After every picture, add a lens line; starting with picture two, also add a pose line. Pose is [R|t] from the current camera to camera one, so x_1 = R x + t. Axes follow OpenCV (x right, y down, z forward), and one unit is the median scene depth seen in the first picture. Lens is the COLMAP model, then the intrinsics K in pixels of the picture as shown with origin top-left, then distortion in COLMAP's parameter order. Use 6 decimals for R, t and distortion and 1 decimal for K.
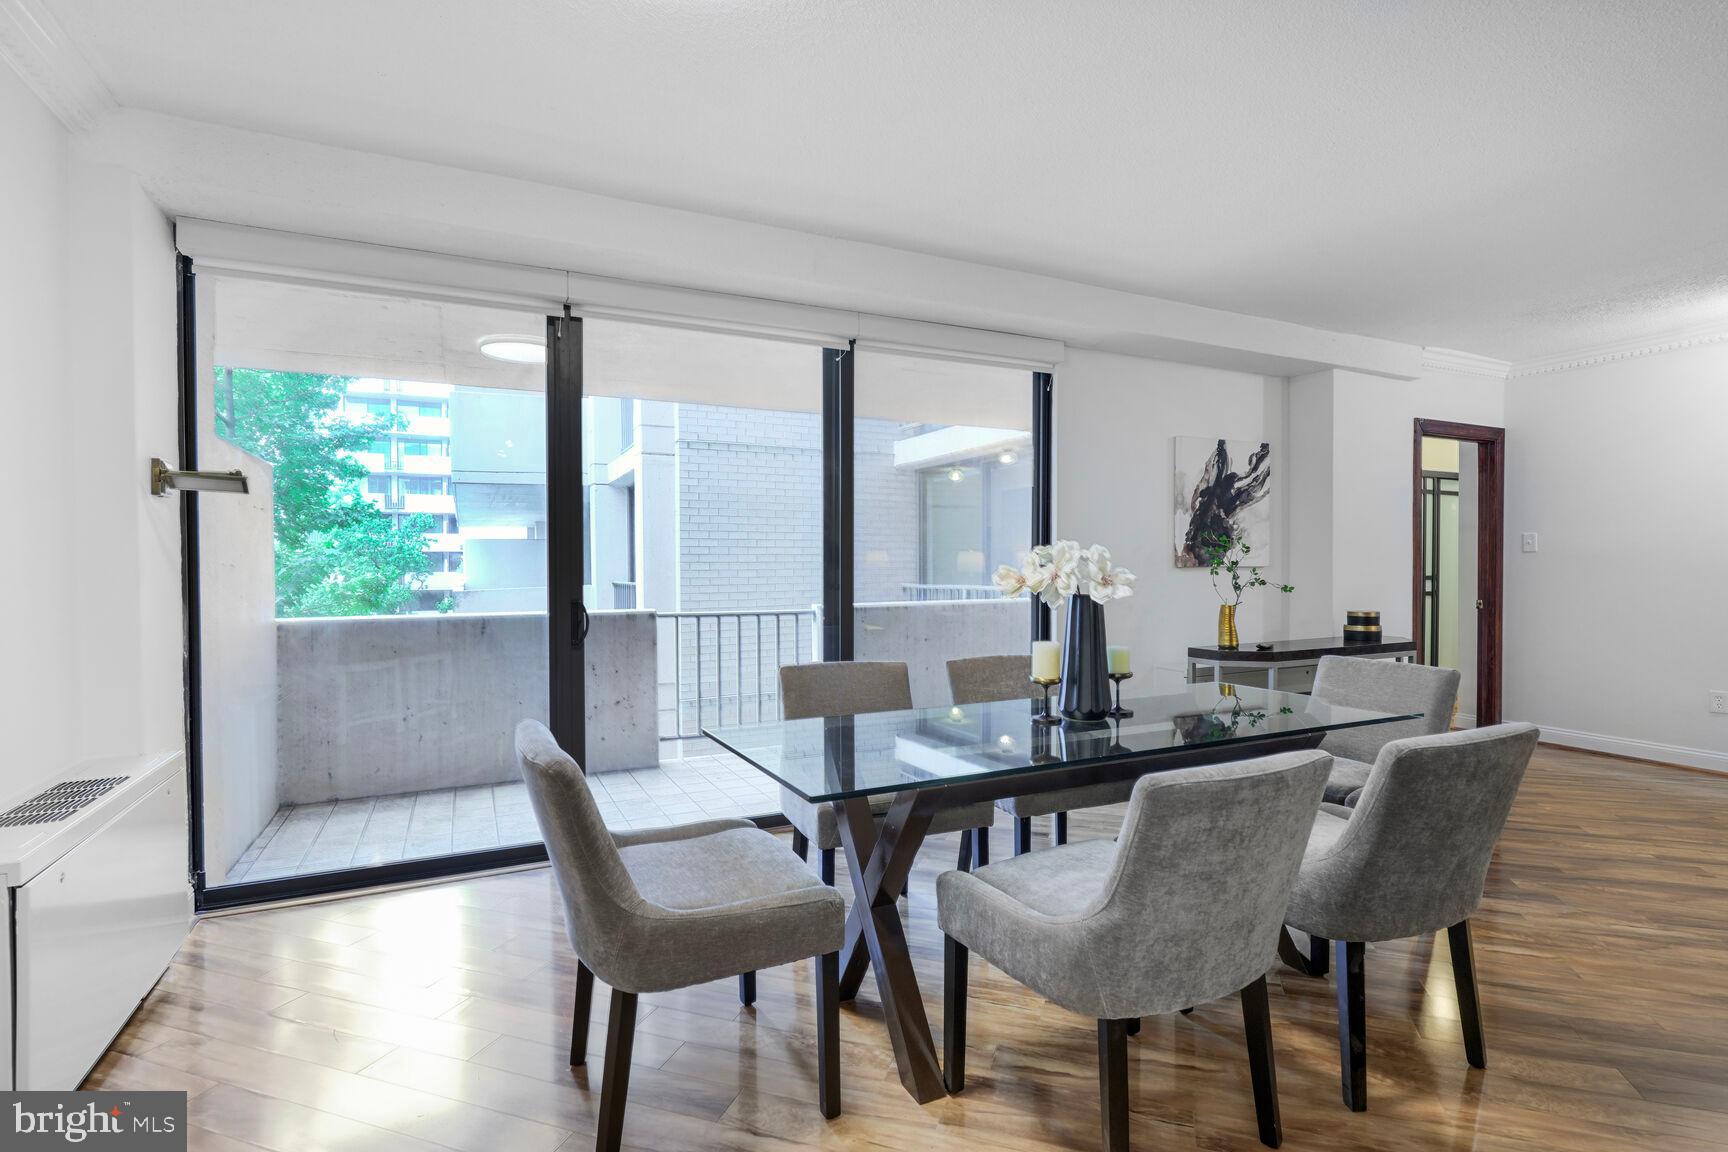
lens RADIAL K [[838.5, 0, 864.0], [0, 838.5, 576.0], [0, 0, 1]] dist [0.000036, -0.000027]
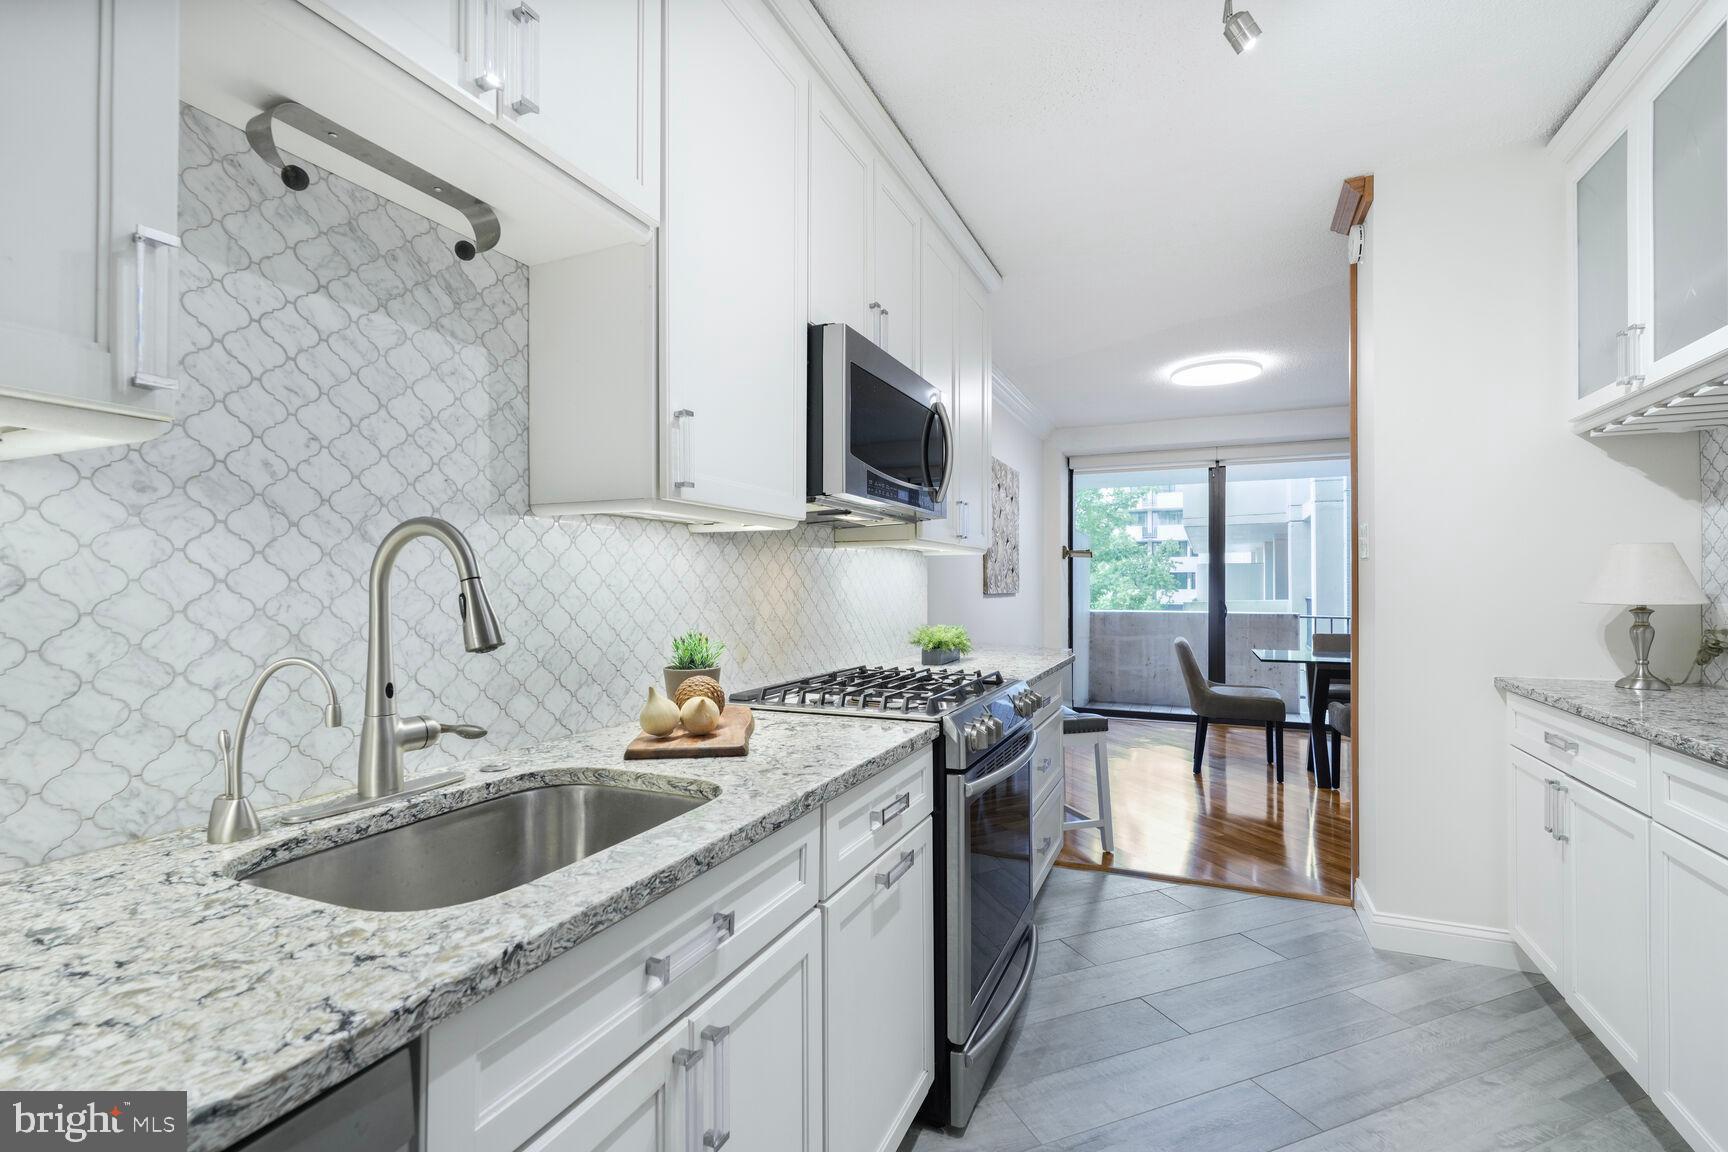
lens RADIAL K [[764.0, 0, 864.0], [0, 764.0, 576.0], [0, 0, 1]] dist [-0.000426, -0.000088]
pose [[0.645918, -0.005536, -0.763387, 0.215775], [-0.012090, 0.999774, -0.017479, 0.004511], [0.763311, 0.020520, 0.645705, -0.369865]]
